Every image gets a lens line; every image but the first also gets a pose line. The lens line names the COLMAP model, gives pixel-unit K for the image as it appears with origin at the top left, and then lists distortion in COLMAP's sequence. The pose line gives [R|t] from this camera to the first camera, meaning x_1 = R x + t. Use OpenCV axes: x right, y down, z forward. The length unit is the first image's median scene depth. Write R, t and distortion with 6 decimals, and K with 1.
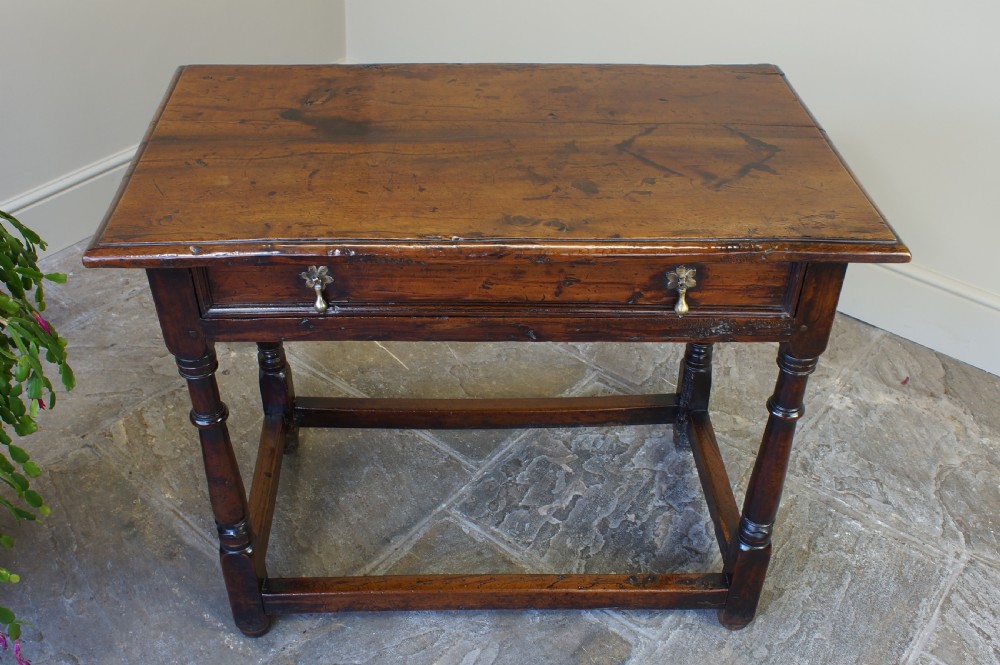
lens RADIAL K [[996.2, 0, 500.0], [0, 996.2, 332.5], [0, 0, 1]] dist [-0.138168, 0.137609]
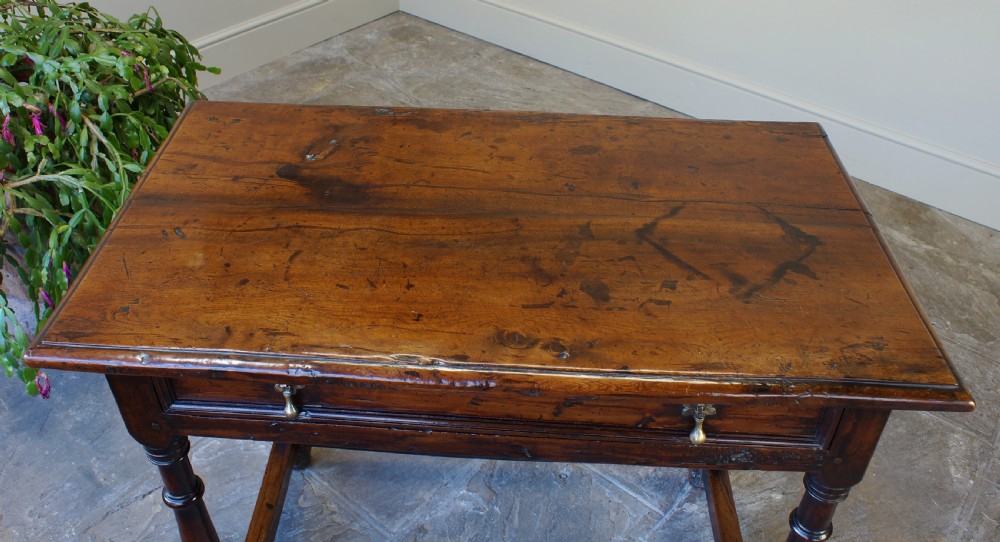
lens RADIAL K [[860.7, 0, 497.1], [0, 860.7, 218.4], [0, 0, 1]] dist [-0.156583, 0.146430]
pose [[0.996423, 0.048149, -0.069444, 0.042559], [-0.050443, 0.998225, -0.031667, -0.158242], [0.067796, 0.035057, 0.997083, 0.205504]]
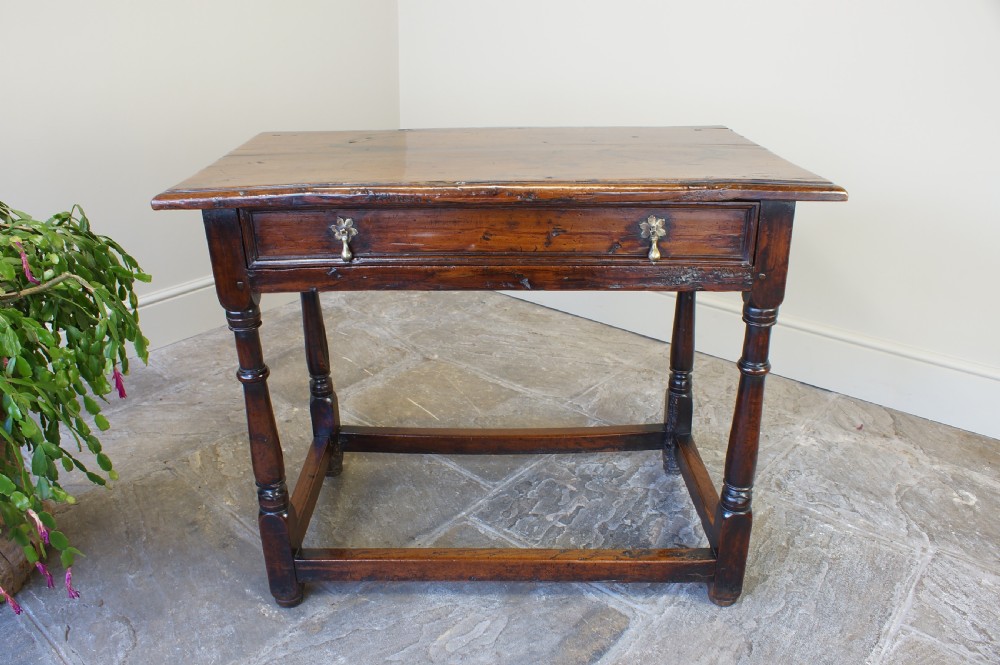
lens RADIAL K [[771.3, 0, 496.1], [0, 771.3, 336.4], [0, 0, 1]] dist [-0.160775, 0.136790]
pose [[0.998743, -0.011415, -0.048815, 0.034705], [-0.000522, 0.971312, -0.237809, 0.241262], [0.050129, 0.237536, 0.970084, 0.123892]]
